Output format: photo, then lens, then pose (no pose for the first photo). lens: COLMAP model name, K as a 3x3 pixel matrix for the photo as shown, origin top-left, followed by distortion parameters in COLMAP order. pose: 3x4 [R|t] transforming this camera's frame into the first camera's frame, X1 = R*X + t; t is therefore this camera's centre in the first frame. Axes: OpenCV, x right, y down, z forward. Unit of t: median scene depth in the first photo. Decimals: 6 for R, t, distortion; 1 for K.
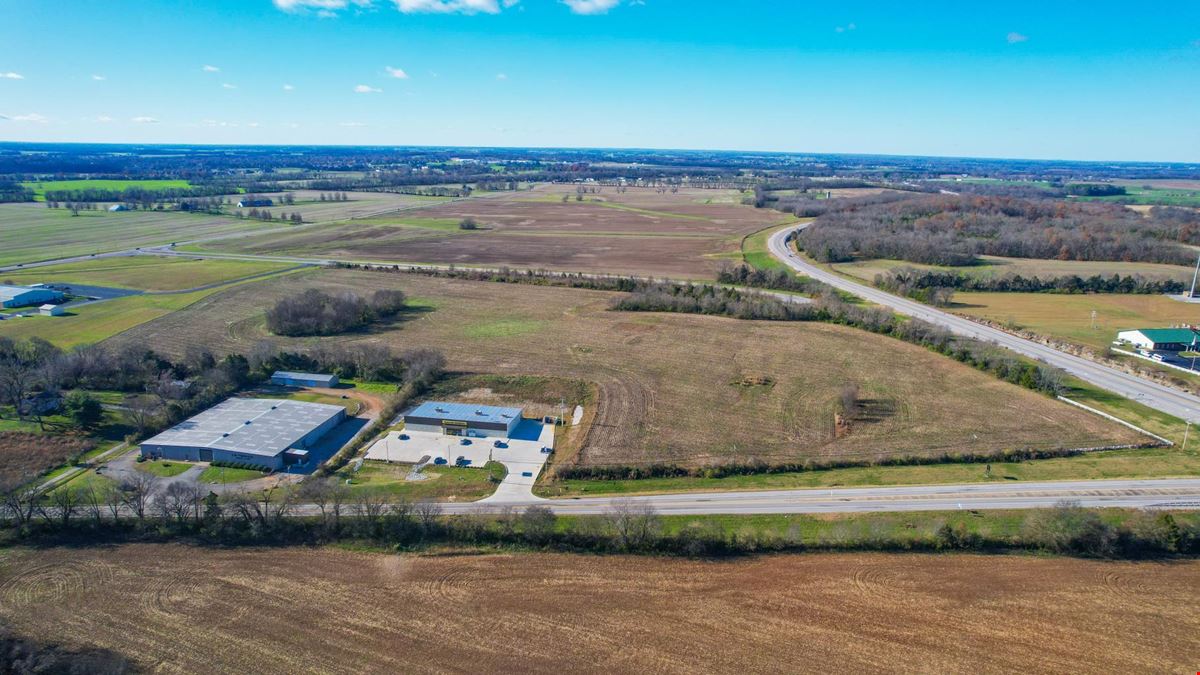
lens RADIAL K [[769.8, 0, 602.7], [0, 769.8, 339.9], [0, 0, 1]] dist [-0.082138, 0.077238]
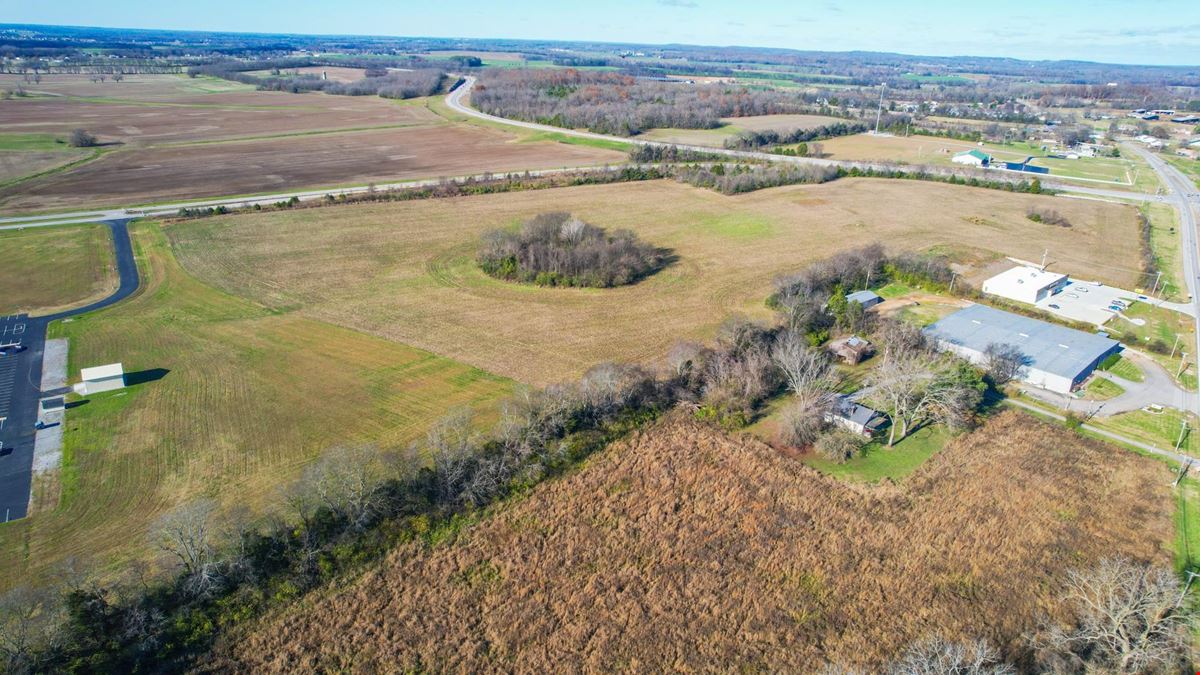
lens RADIAL K [[769.8, 0, 602.7], [0, 769.8, 339.9], [0, 0, 1]] dist [-0.082138, 0.077238]
pose [[0.612504, -0.287133, 0.736474, -0.986847], [0.172850, 0.957797, 0.229667, -0.128246], [-0.771337, -0.013372, 0.636286, 0.532107]]
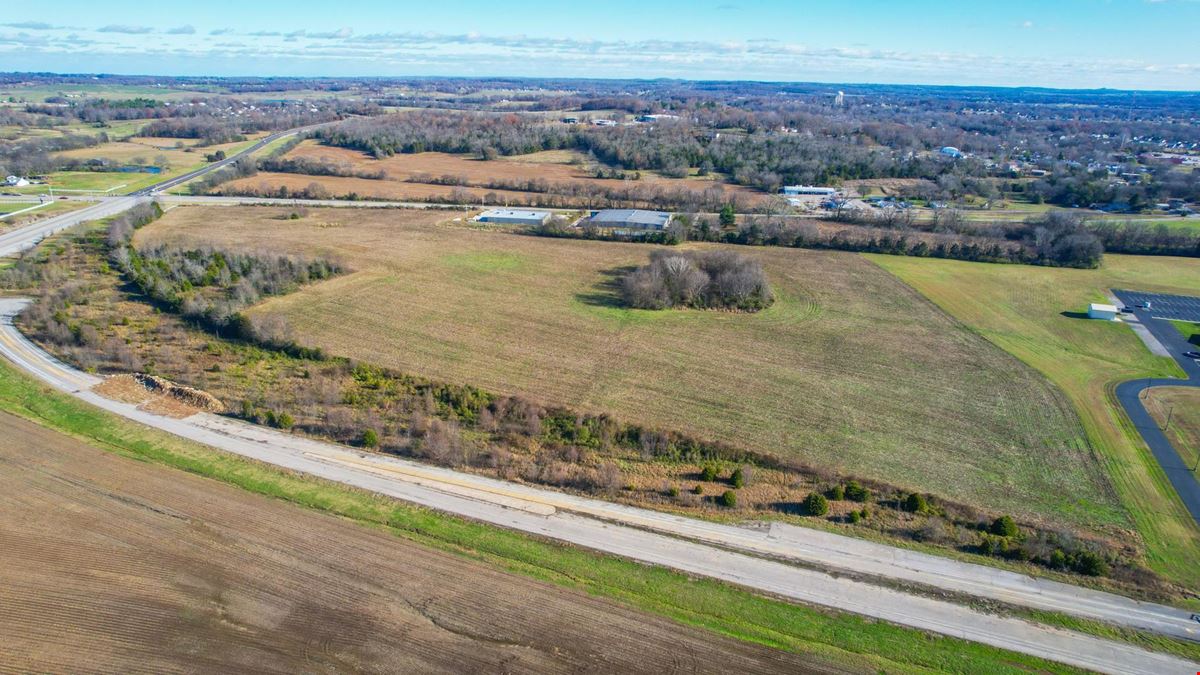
lens RADIAL K [[769.8, 0, 602.7], [0, 769.8, 339.9], [0, 0, 1]] dist [-0.082138, 0.077238]
pose [[-0.998729, -0.042139, 0.027649, -0.304206], [-0.020007, 0.834989, 0.549903, -0.458458], [-0.046259, 0.548651, -0.834771, 1.852118]]
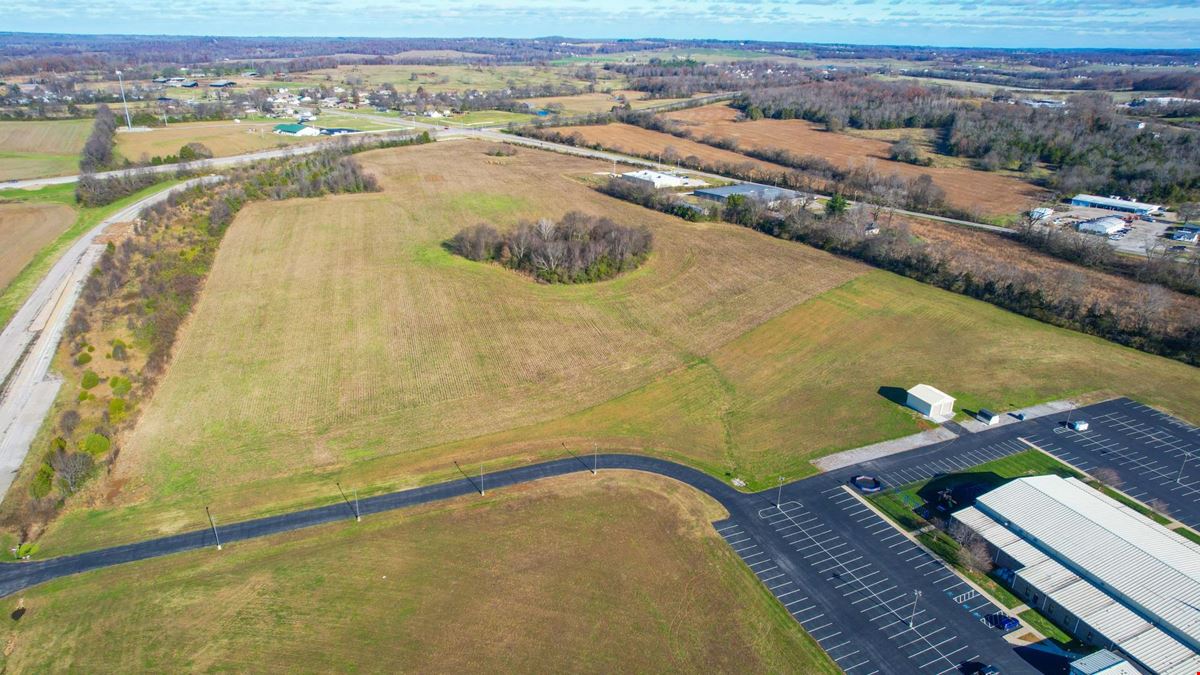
lens RADIAL K [[769.8, 0, 602.7], [0, 769.8, 339.9], [0, 0, 1]] dist [-0.082138, 0.077238]
pose [[-0.678422, -0.295531, 0.672610, -1.009385], [0.157769, 0.835559, 0.526260, -0.389582], [-0.717532, 0.463144, -0.520236, 1.539311]]
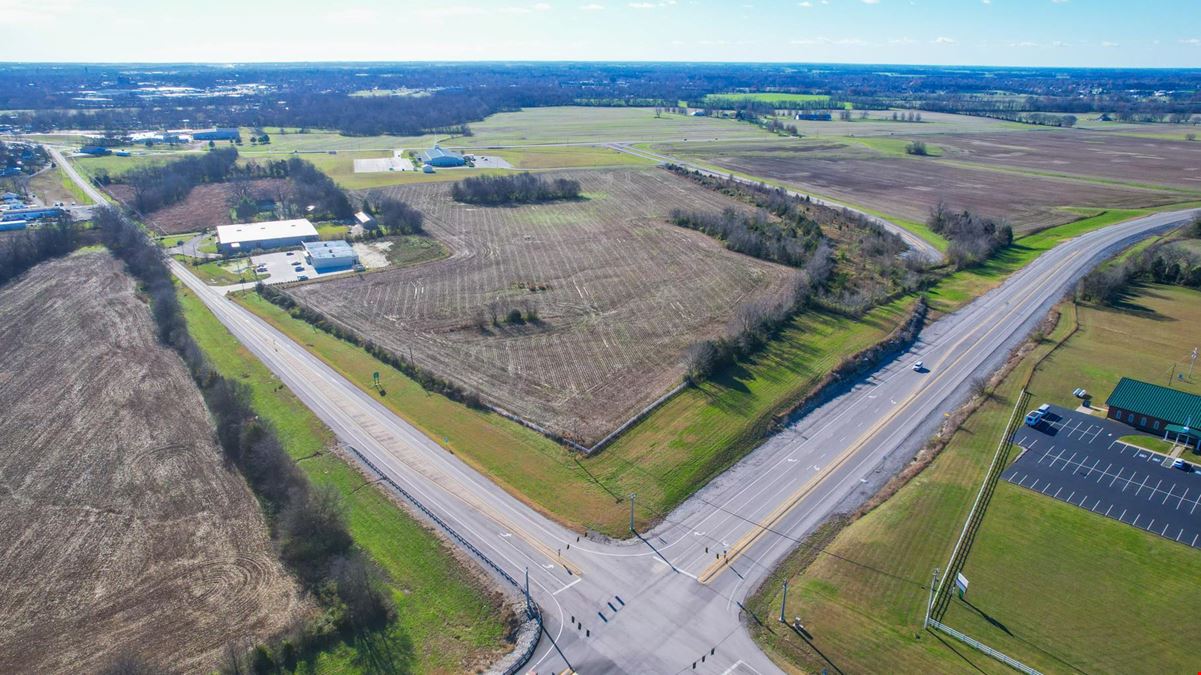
lens RADIAL K [[808.2, 0, 602.0], [0, 808.2, 333.8], [0, 0, 1]] dist [-0.076898, 0.065720]
pose [[0.593026, 0.249182, -0.765655, 0.841780], [-0.193548, 0.967143, 0.164847, -0.058678], [0.781575, 0.050433, 0.621770, 0.350806]]
